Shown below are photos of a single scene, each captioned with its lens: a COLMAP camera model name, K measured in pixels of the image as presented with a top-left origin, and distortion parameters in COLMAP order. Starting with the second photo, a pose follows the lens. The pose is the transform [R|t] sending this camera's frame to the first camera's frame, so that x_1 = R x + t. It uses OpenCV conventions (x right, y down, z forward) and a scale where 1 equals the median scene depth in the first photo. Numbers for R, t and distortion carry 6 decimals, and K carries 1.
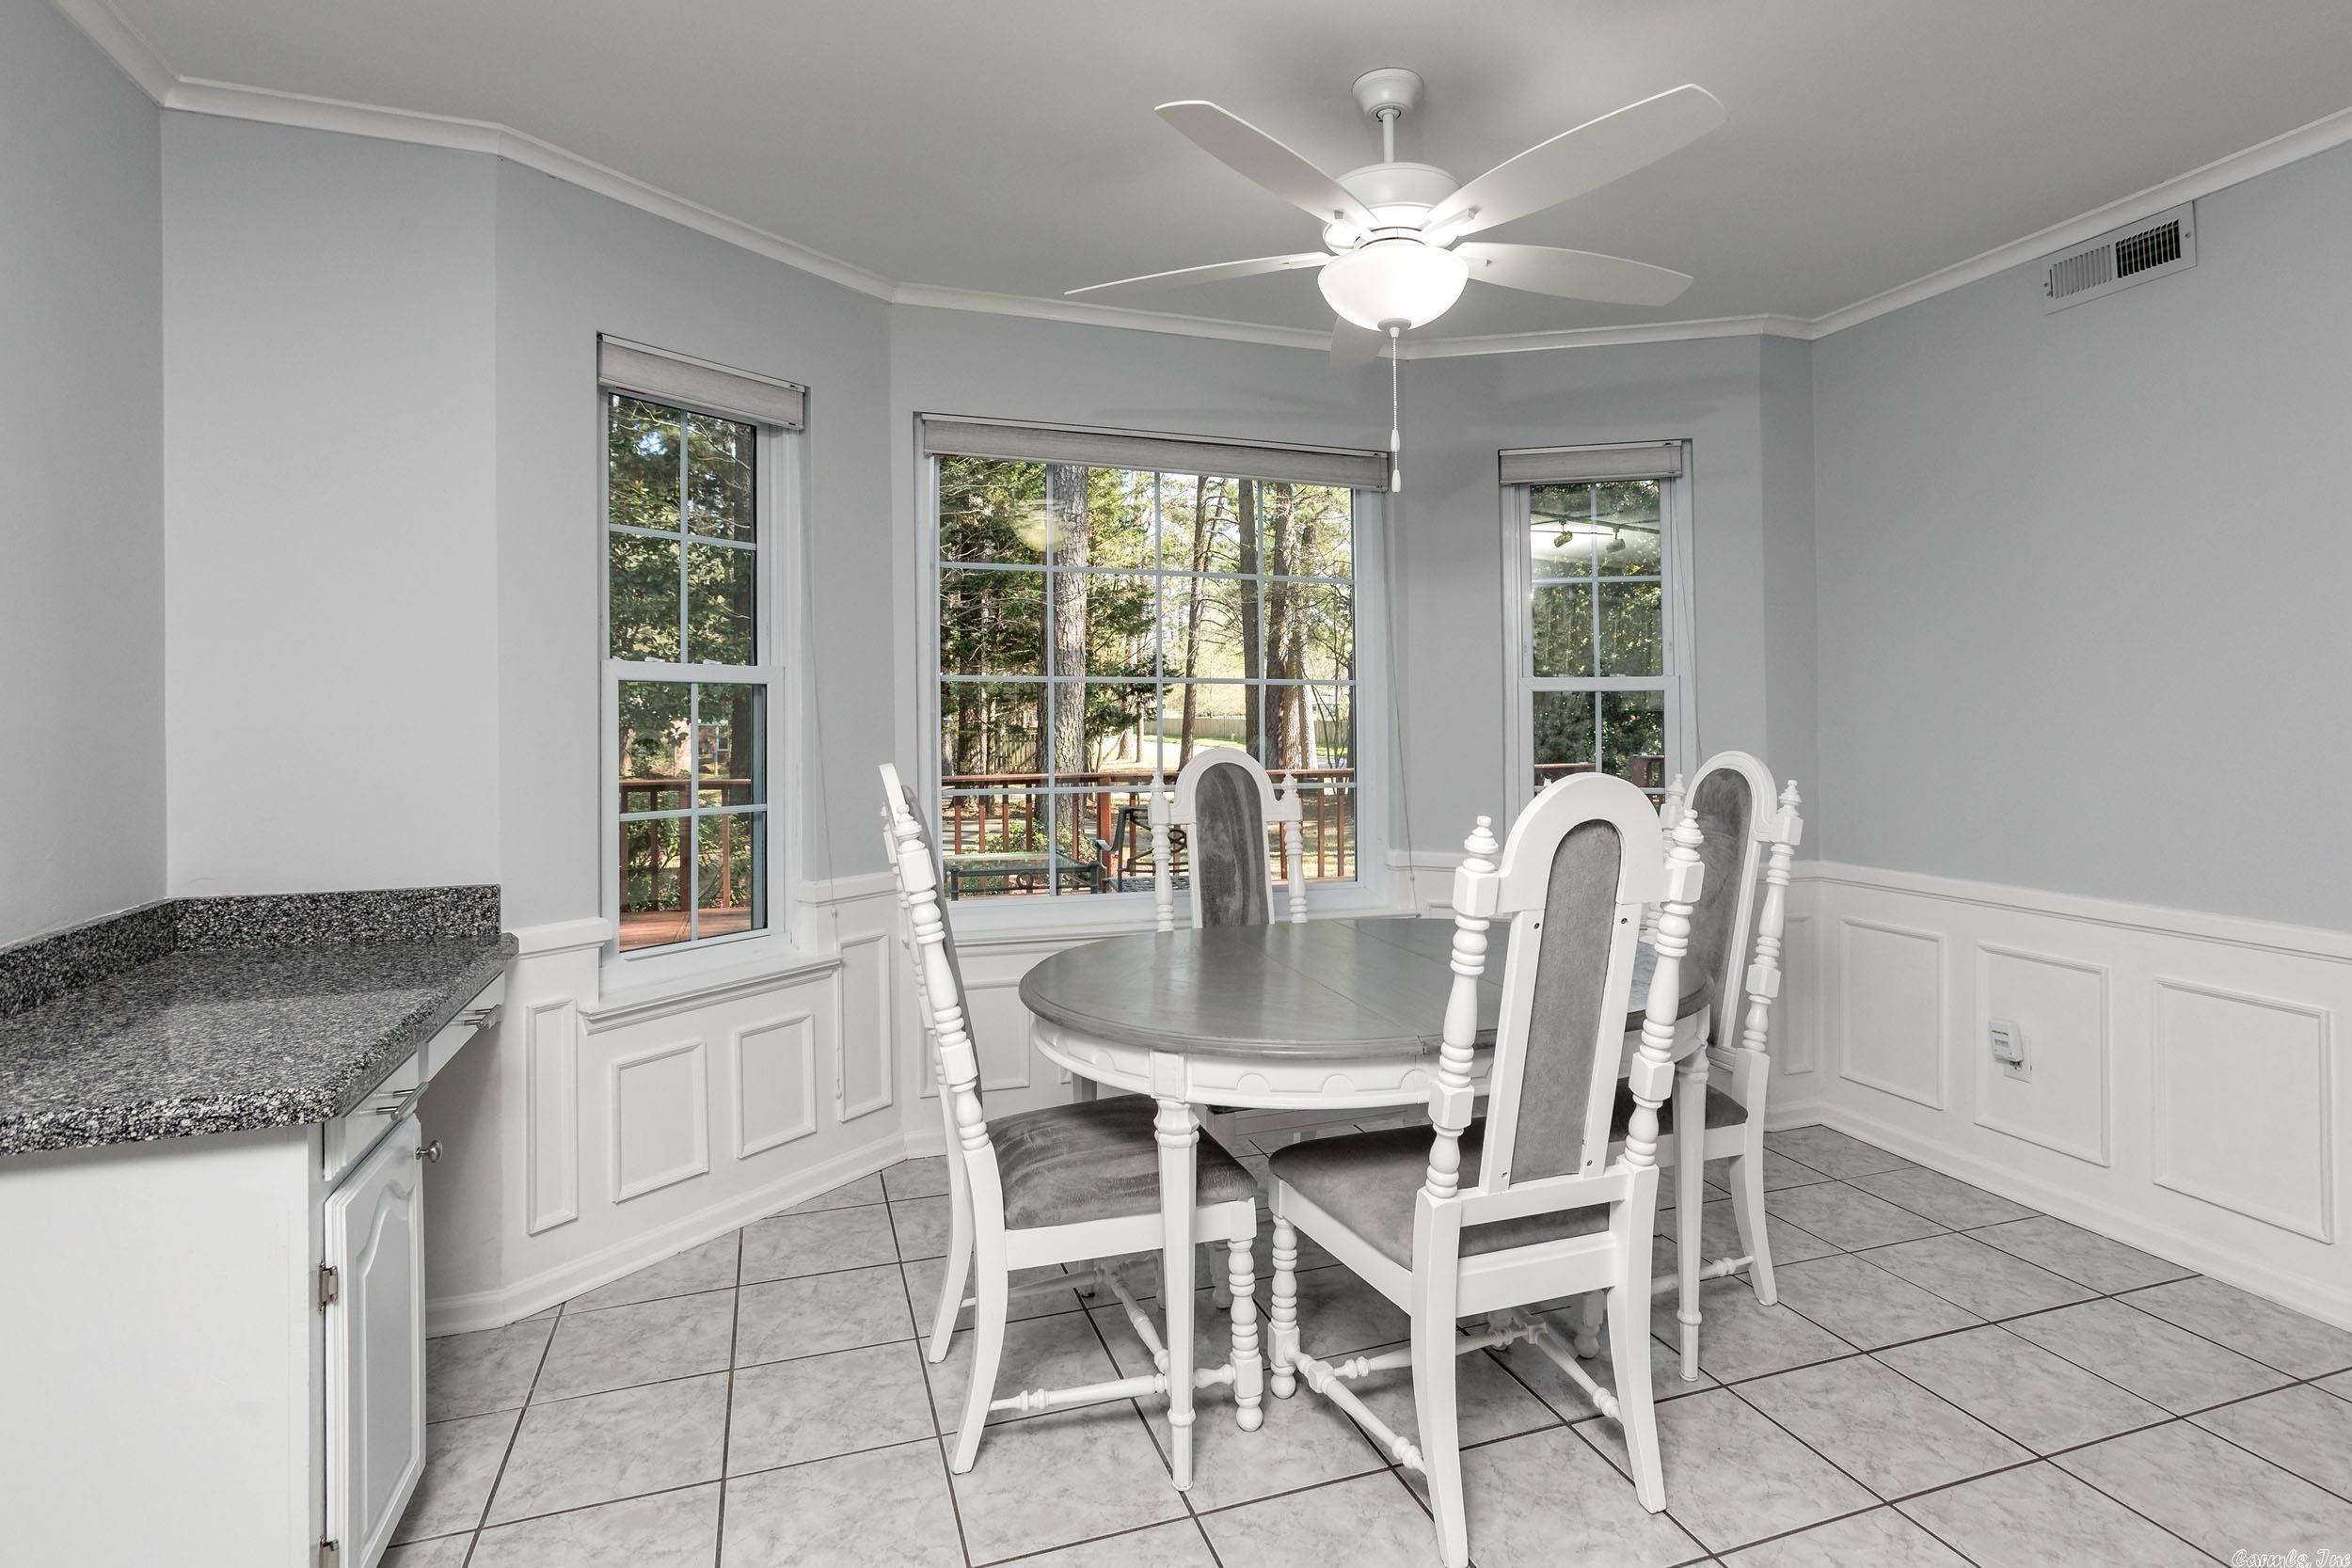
lens RADIAL K [[1173.0, 0, 1176.0], [0, 1173.0, 784.0], [0, 0, 1]] dist [0.032144, 0.000699]
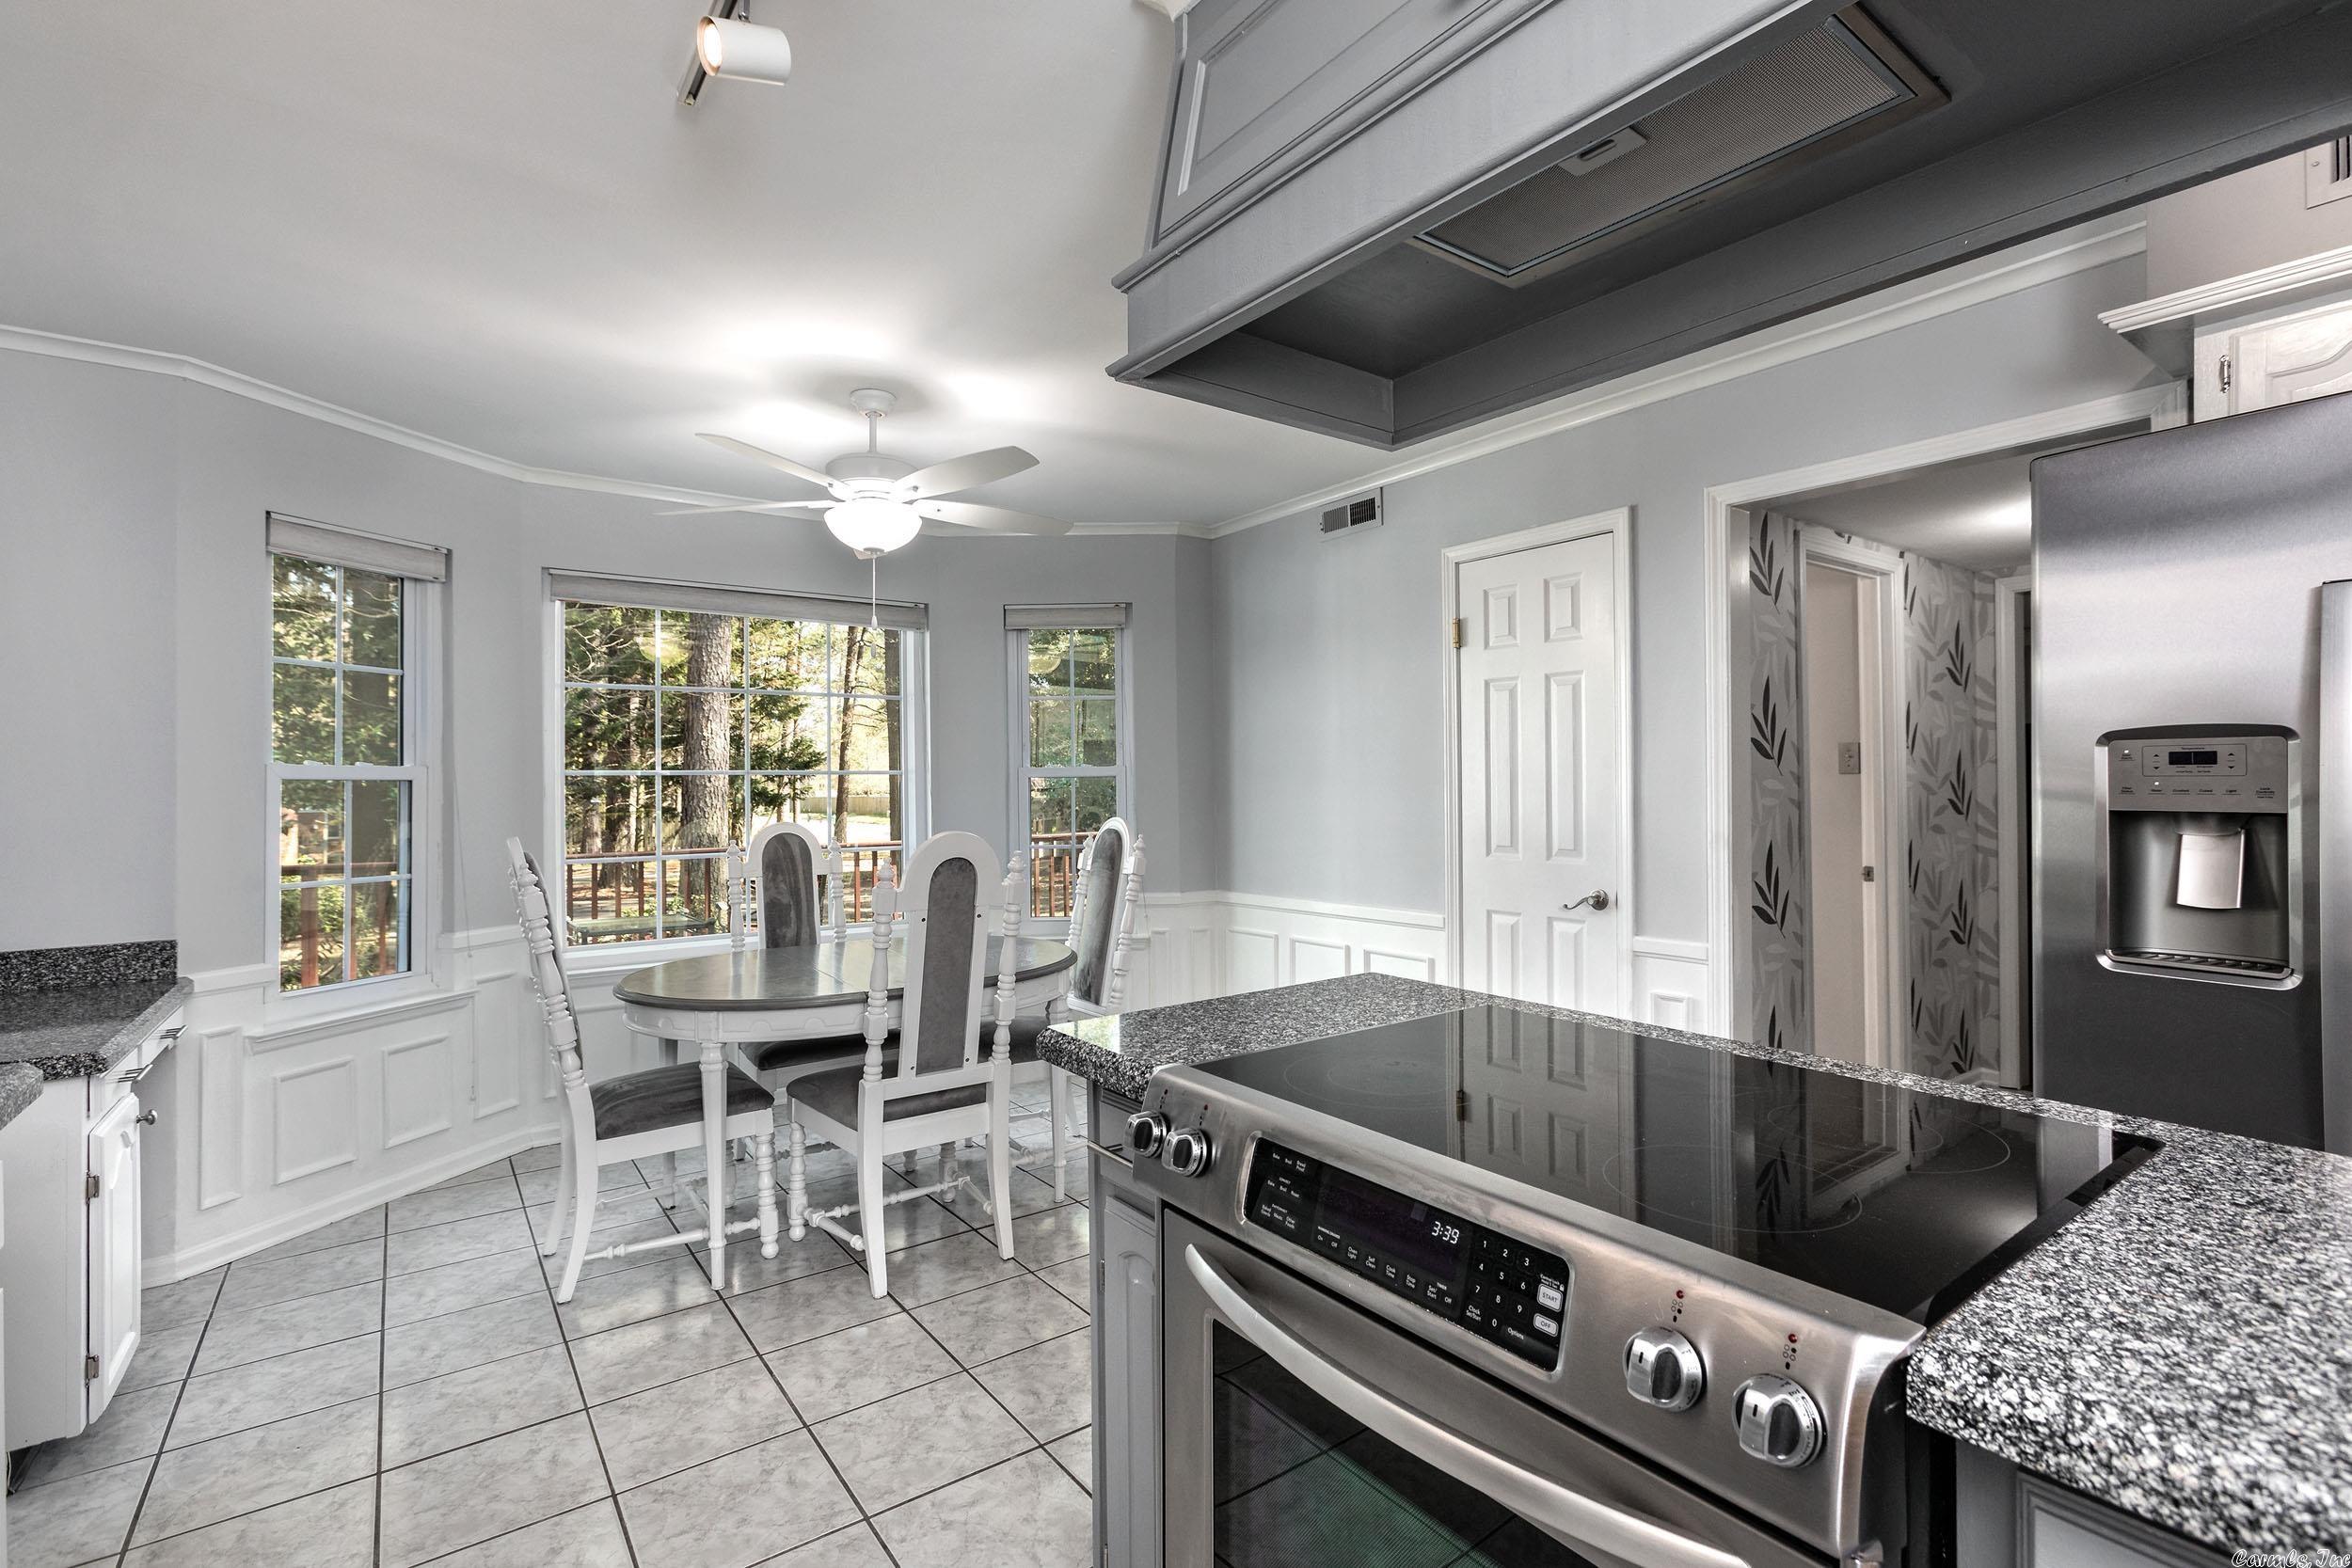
lens RADIAL K [[1169.2, 0, 1176.0], [0, 1169.2, 784.0], [0, 0, 1]] dist [-0.017613, 0.033307]
pose [[0.965506, -0.013563, 0.260027, 0.150785], [0.030197, 0.997737, -0.060084, 0.025081], [-0.258623, 0.065863, 0.963730, -0.528712]]
